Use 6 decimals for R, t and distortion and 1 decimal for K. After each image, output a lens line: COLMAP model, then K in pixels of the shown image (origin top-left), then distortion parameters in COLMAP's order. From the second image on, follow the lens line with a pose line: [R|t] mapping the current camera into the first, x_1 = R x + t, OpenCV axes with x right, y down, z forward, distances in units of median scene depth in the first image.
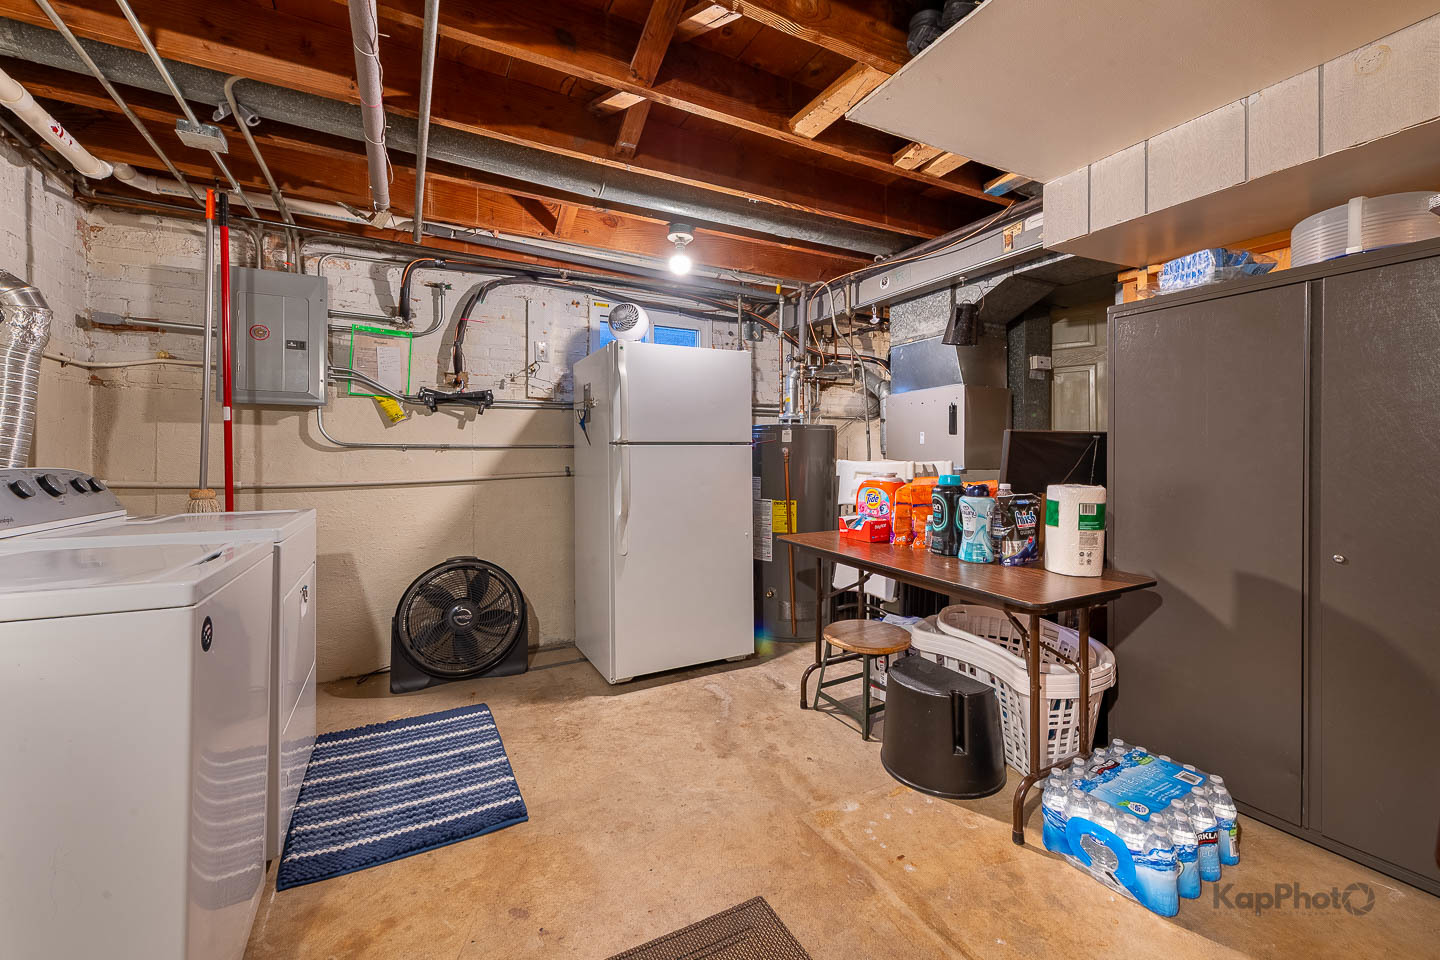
lens RADIAL K [[565.2, 0, 700.2], [0, 565.2, 457.3], [0, 0, 1]] dist [0.006776, -0.001479]
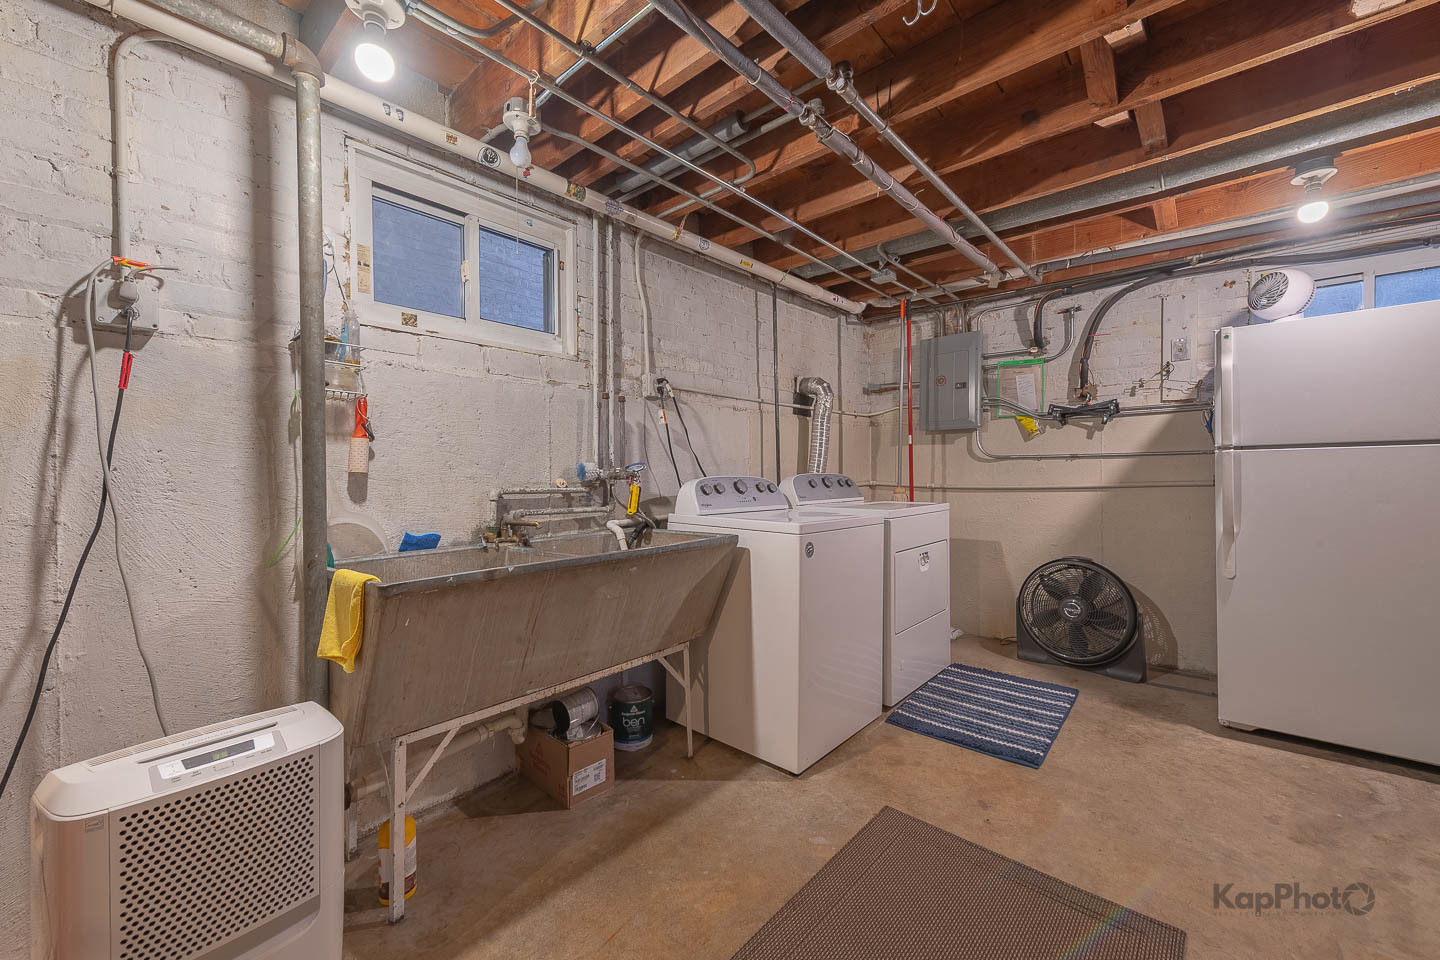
lens RADIAL K [[565.2, 0, 723.0], [0, 565.2, 475.3], [0, 0, 1]] dist [0.006776, -0.001479]
pose [[0.341817, 0.007505, -0.939737, 0.415969], [0.009696, 0.999887, 0.011512, -0.001134], [0.939717, -0.013047, 0.341705, -0.018359]]
